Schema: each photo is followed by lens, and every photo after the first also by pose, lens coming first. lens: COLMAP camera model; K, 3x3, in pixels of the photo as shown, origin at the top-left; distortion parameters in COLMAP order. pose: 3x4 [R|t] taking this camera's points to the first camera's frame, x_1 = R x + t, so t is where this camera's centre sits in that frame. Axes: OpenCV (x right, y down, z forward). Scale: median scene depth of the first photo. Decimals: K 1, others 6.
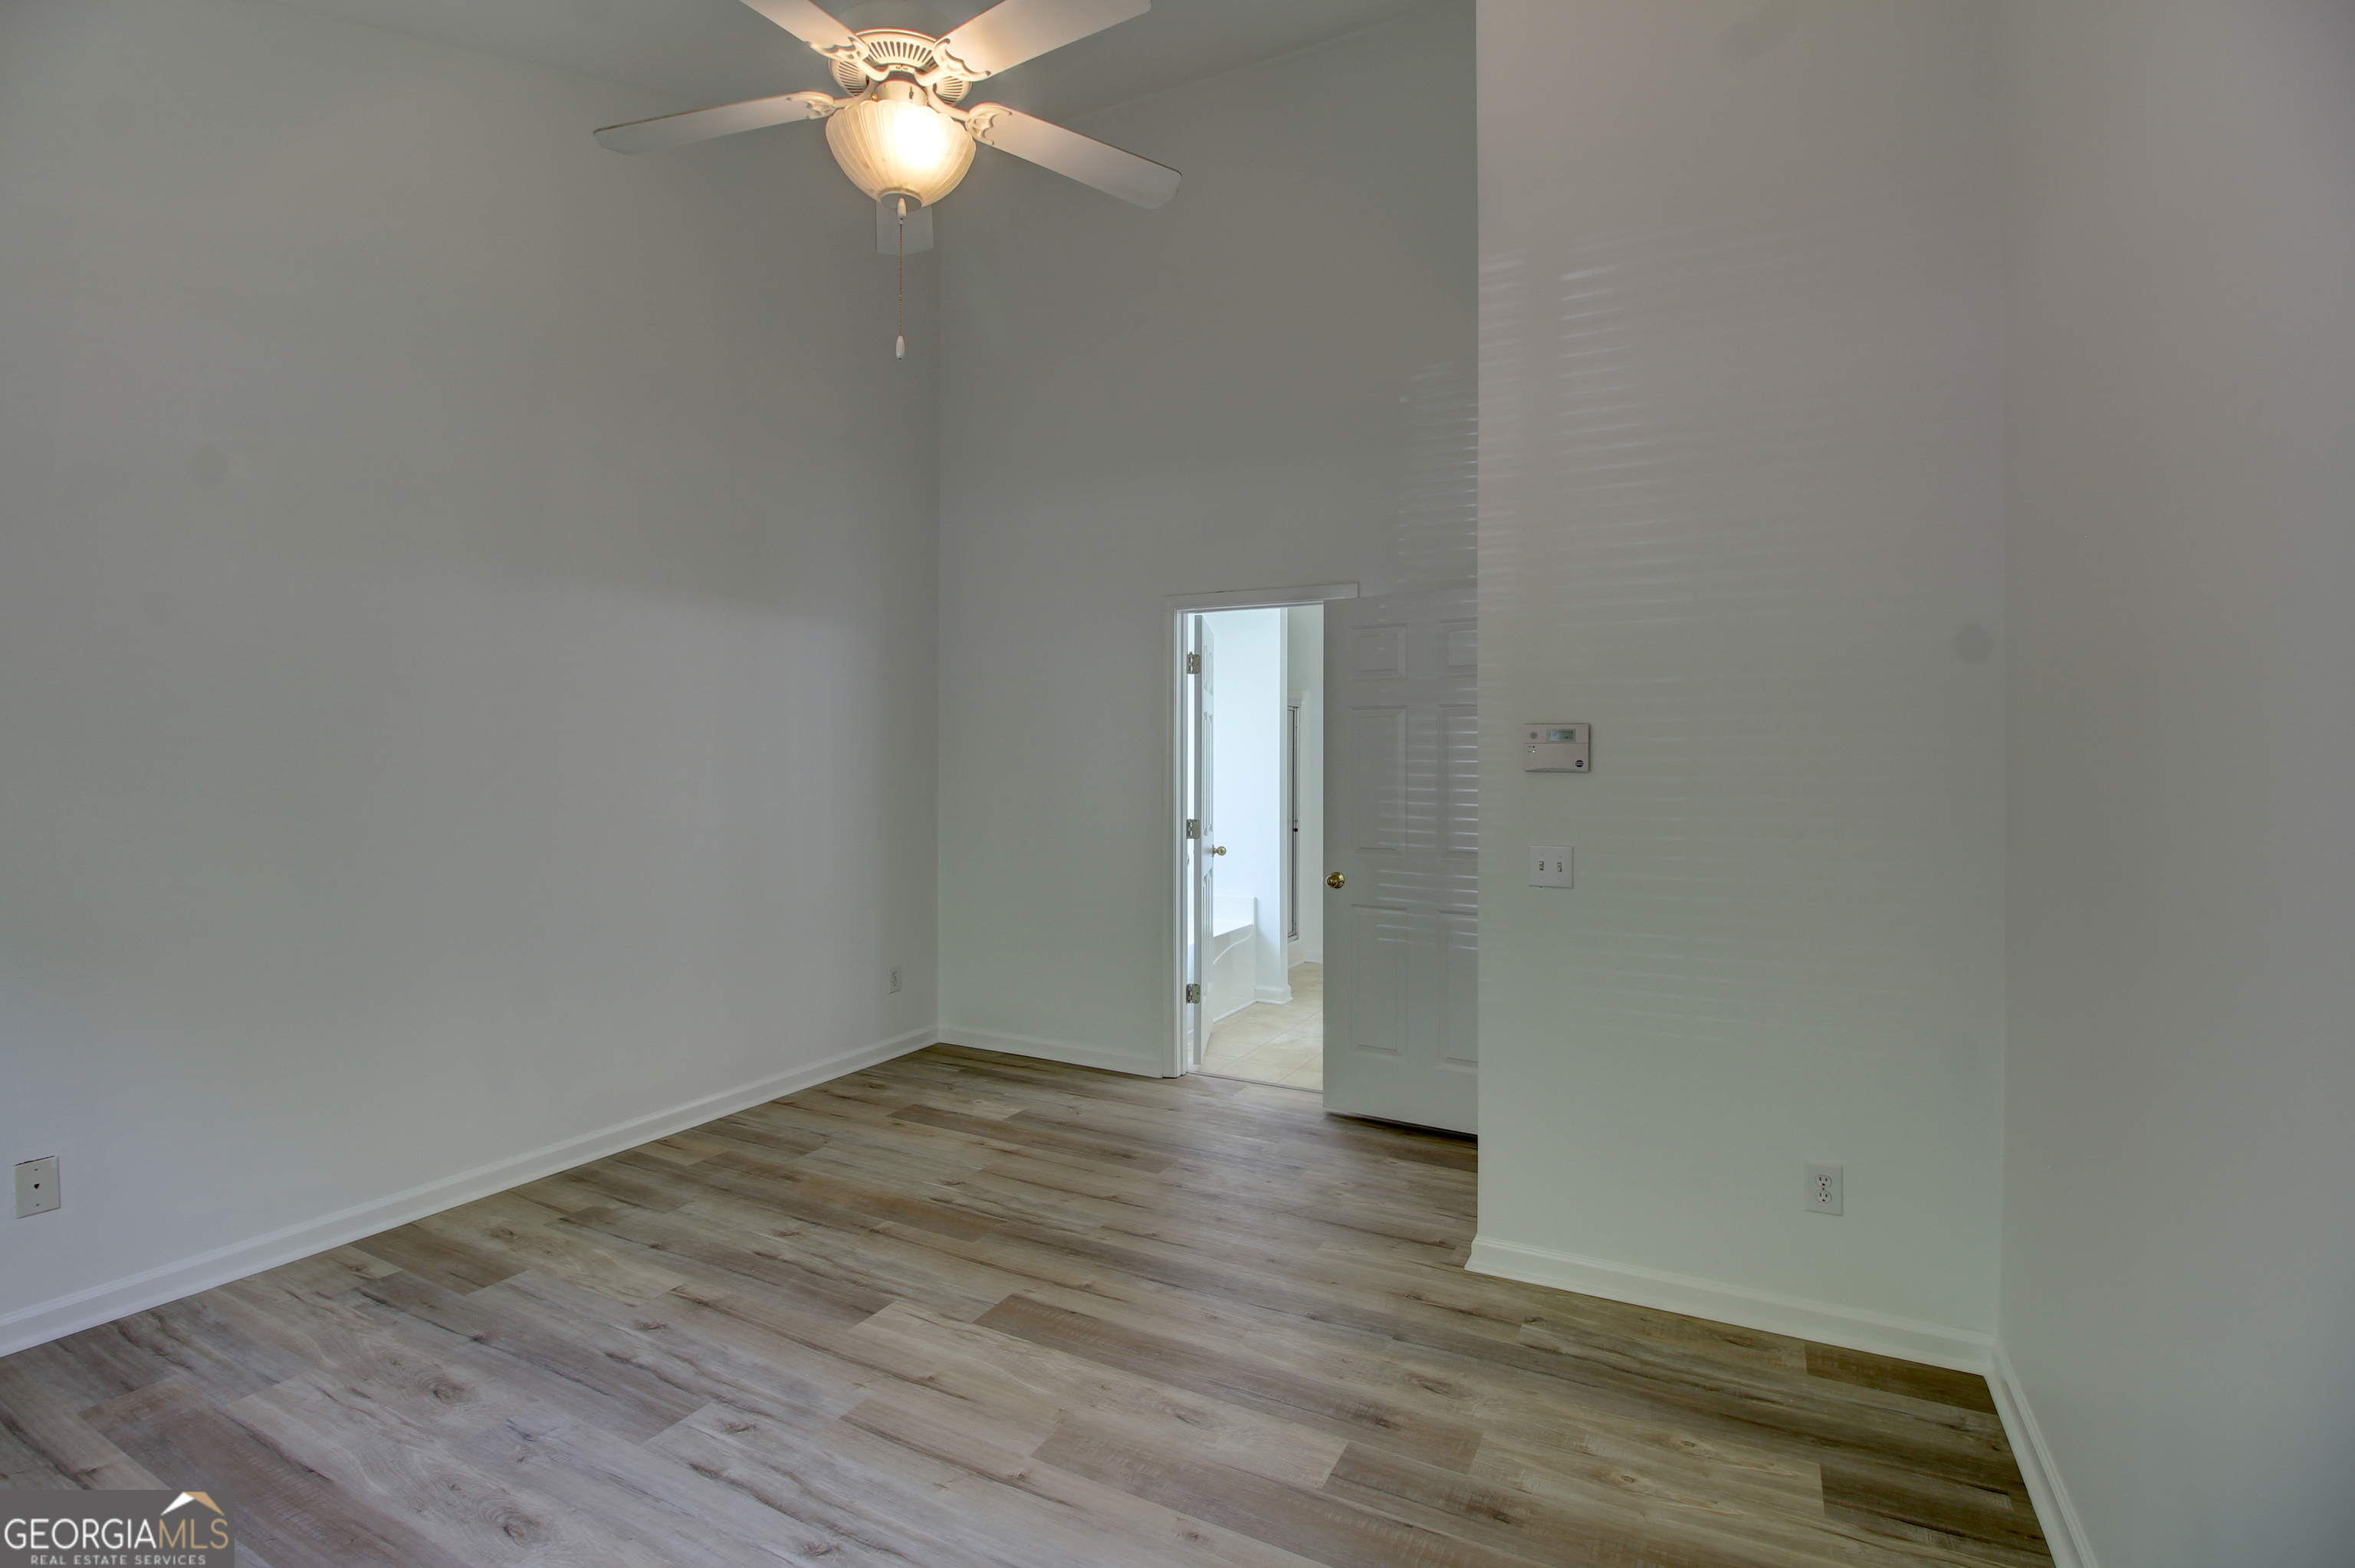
lens RADIAL K [[1128.2, 0, 1115.4], [0, 1128.2, 772.4], [0, 0, 1]] dist [0.000071, -0.012530]
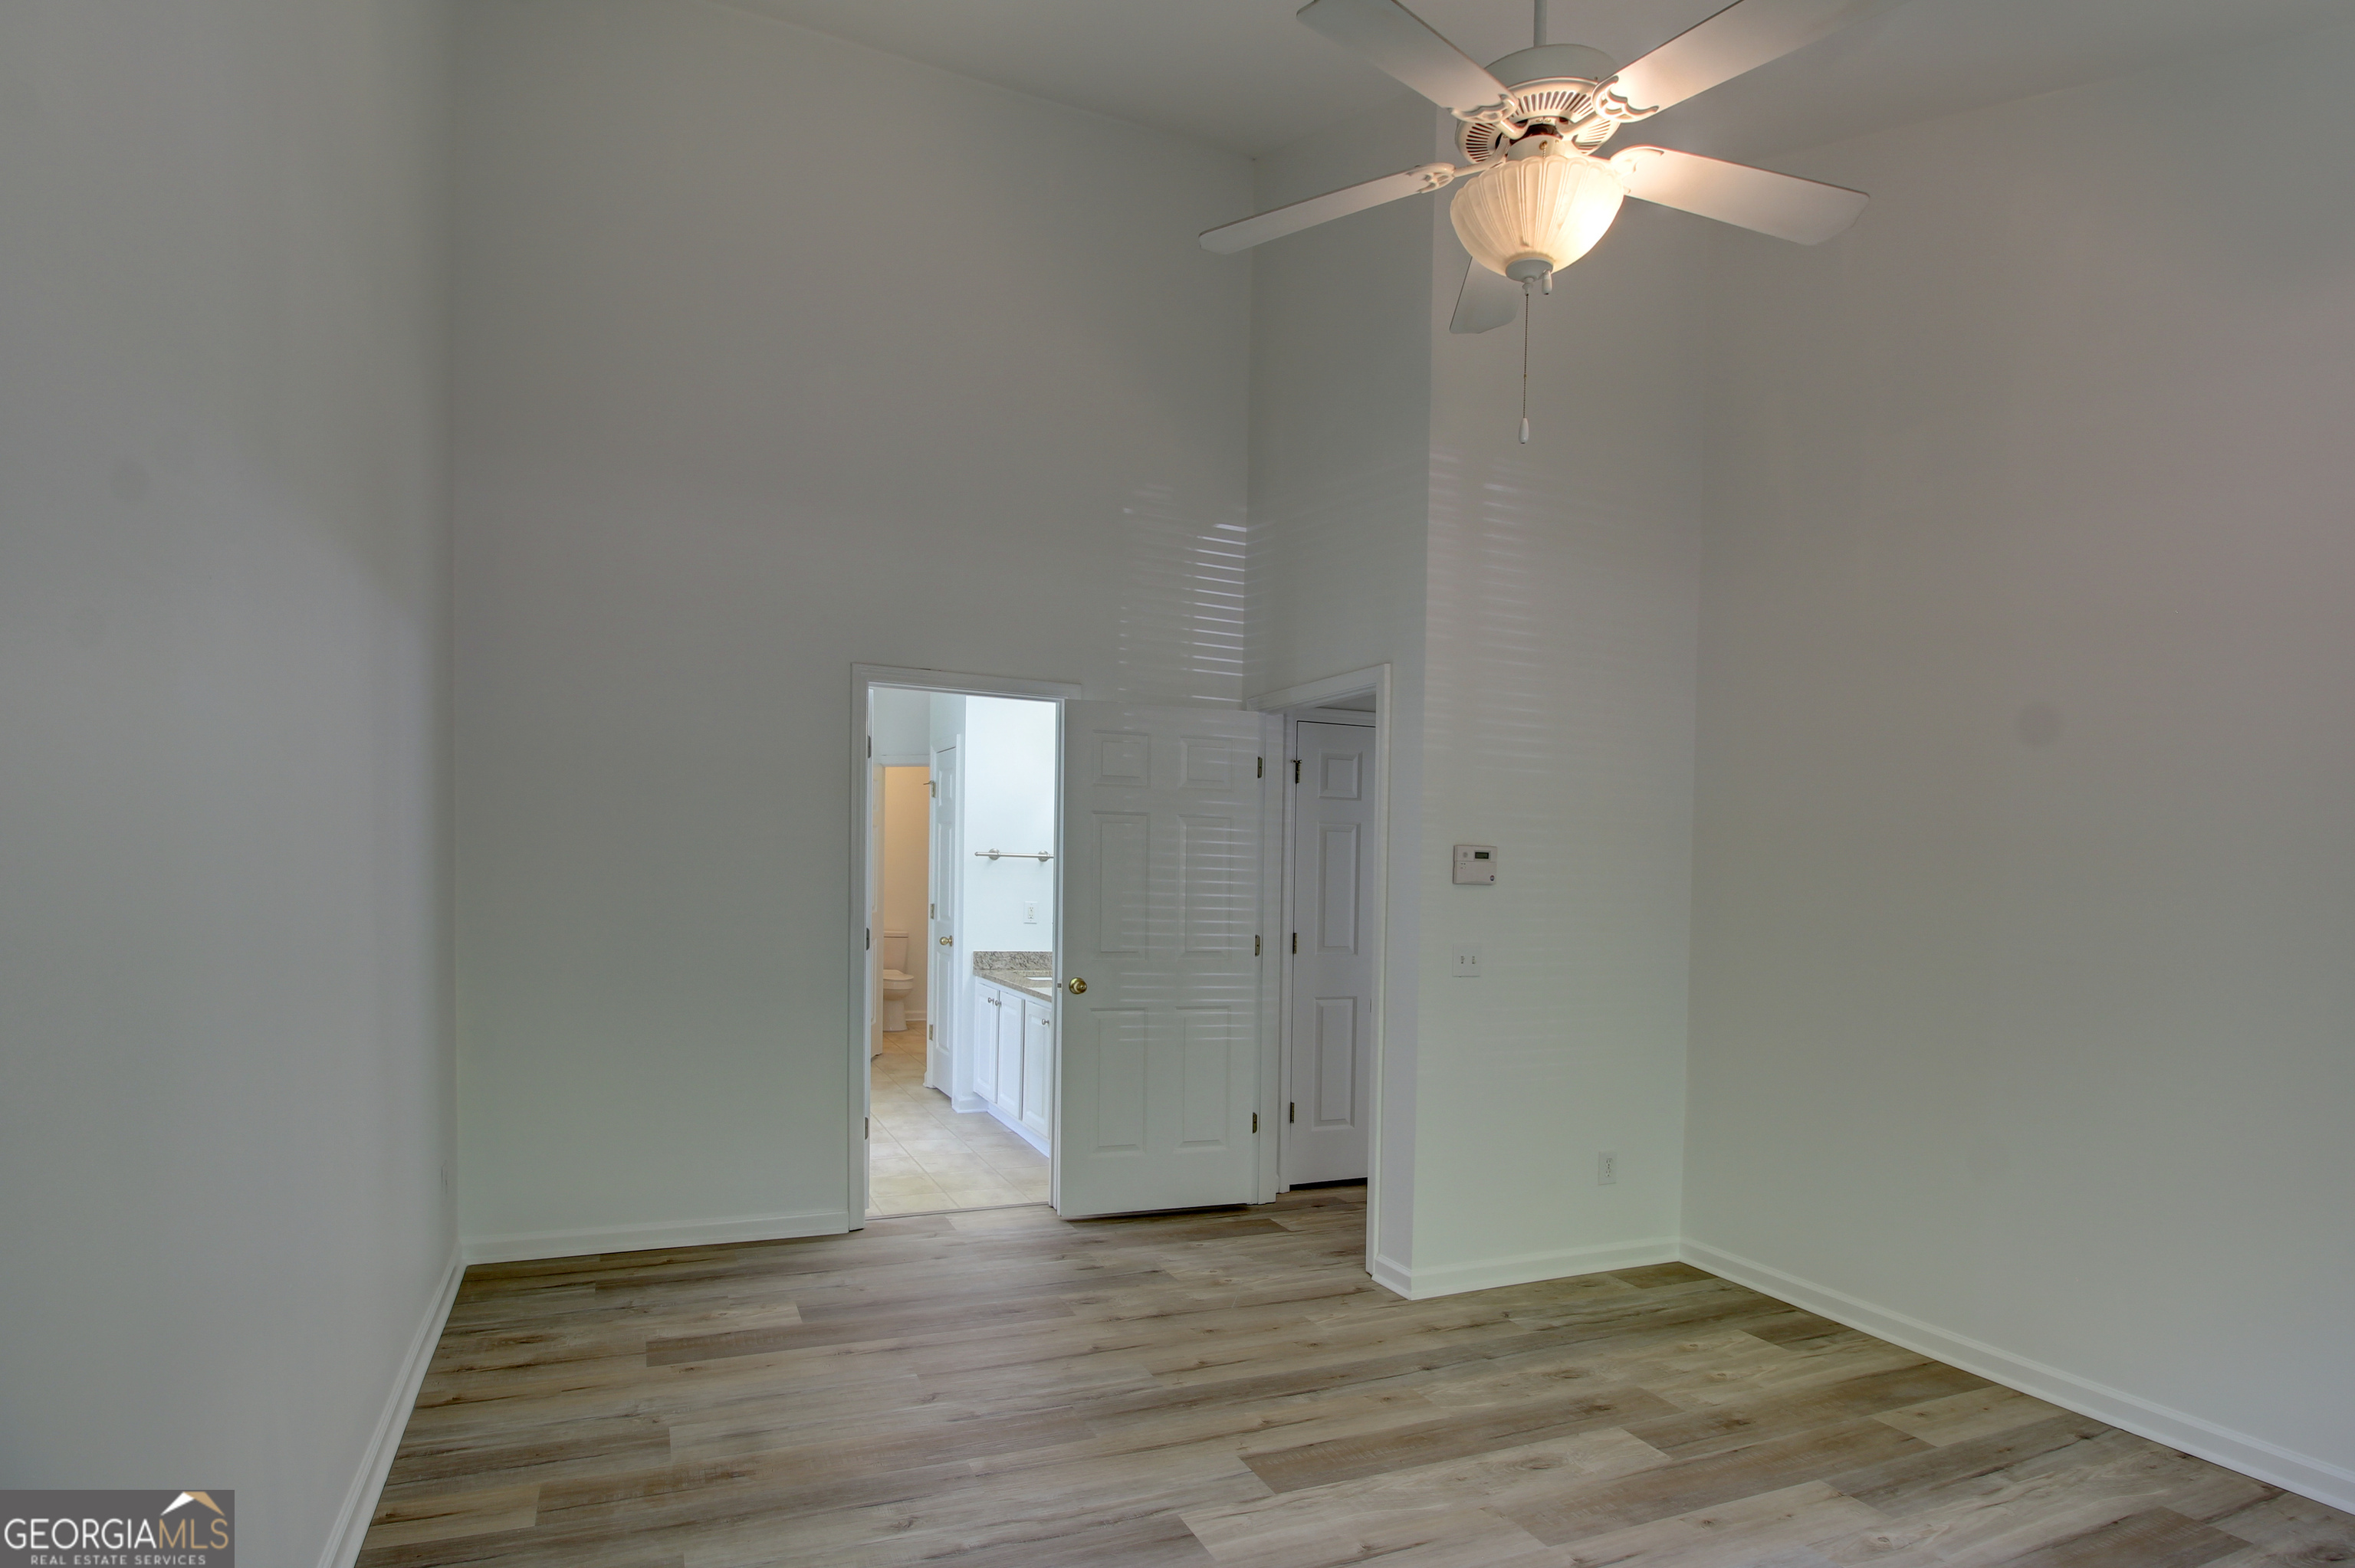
lens RADIAL K [[1165.7, 0, 1181.0], [0, 1165.7, 896.9], [0, 0, 1]] dist [-0.002402, -0.017627]
pose [[0.624108, -0.011171, 0.781258, -0.844704], [-0.015436, 0.999526, 0.026624, -0.016276], [-0.781186, -0.028676, 0.623640, 0.456166]]
